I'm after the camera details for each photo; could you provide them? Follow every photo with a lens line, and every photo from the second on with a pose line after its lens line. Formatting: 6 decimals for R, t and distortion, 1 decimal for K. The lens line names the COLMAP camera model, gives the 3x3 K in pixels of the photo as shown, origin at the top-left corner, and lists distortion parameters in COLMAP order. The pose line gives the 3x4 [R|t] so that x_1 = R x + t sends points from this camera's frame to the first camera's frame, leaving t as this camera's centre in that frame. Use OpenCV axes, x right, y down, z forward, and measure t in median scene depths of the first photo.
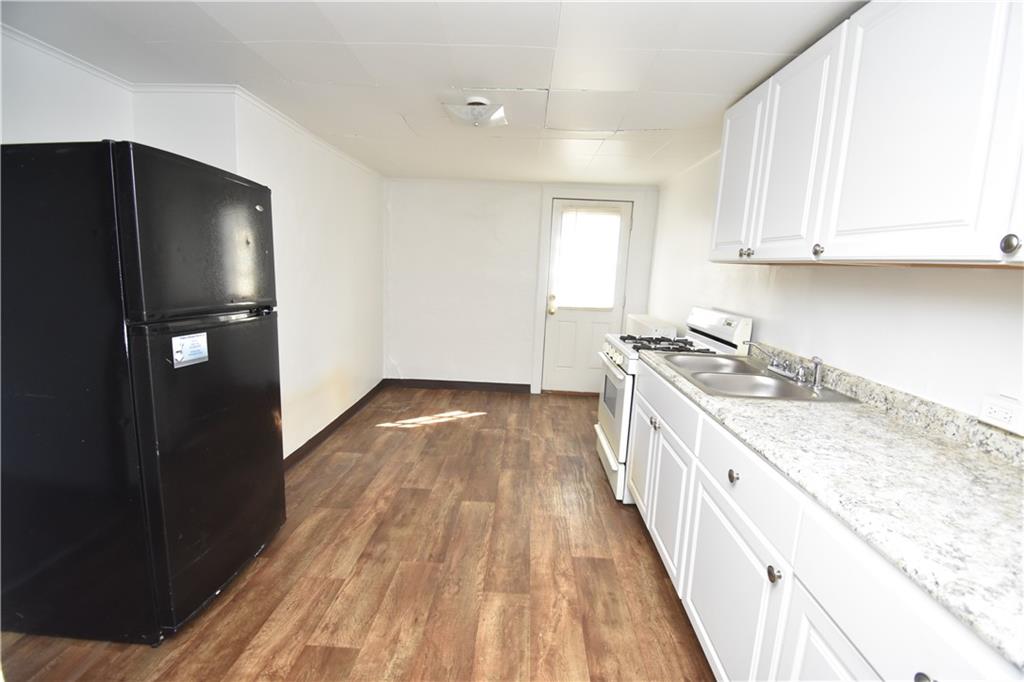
lens RADIAL K [[454.6, 0, 512.0], [0, 454.6, 341.0], [0, 0, 1]] dist [0.000459, -0.000251]
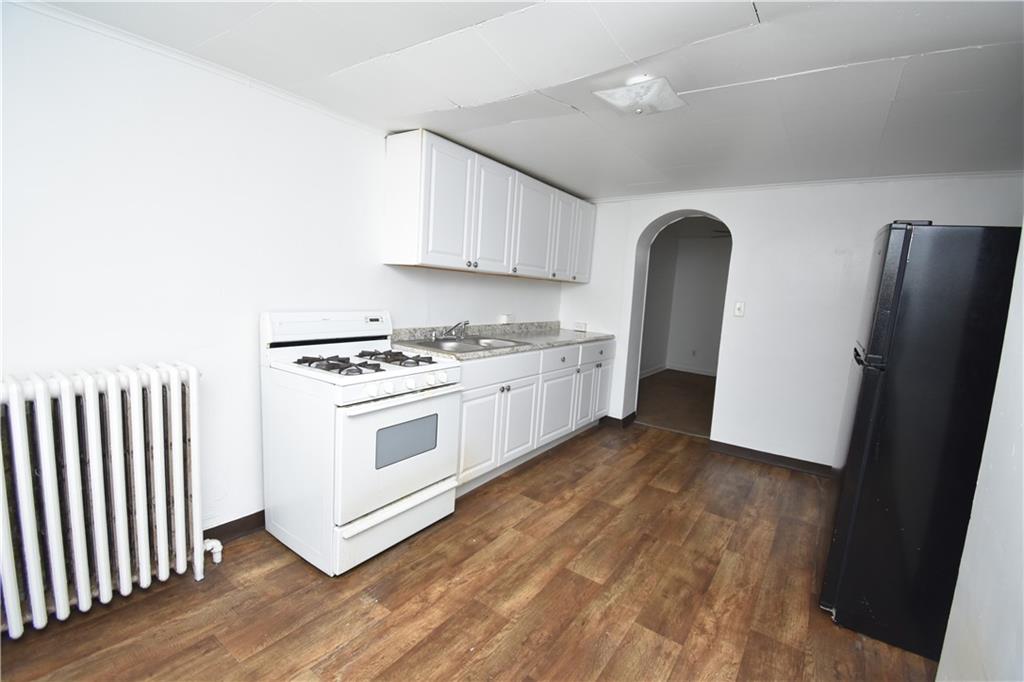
lens RADIAL K [[454.6, 0, 512.0], [0, 454.6, 341.0], [0, 0, 1]] dist [0.000459, -0.000251]
pose [[-0.831673, -0.161371, 0.531299, -0.377732], [-0.005989, 0.959390, 0.282020, -0.316169], [-0.555233, 0.231366, -0.798866, 1.845964]]
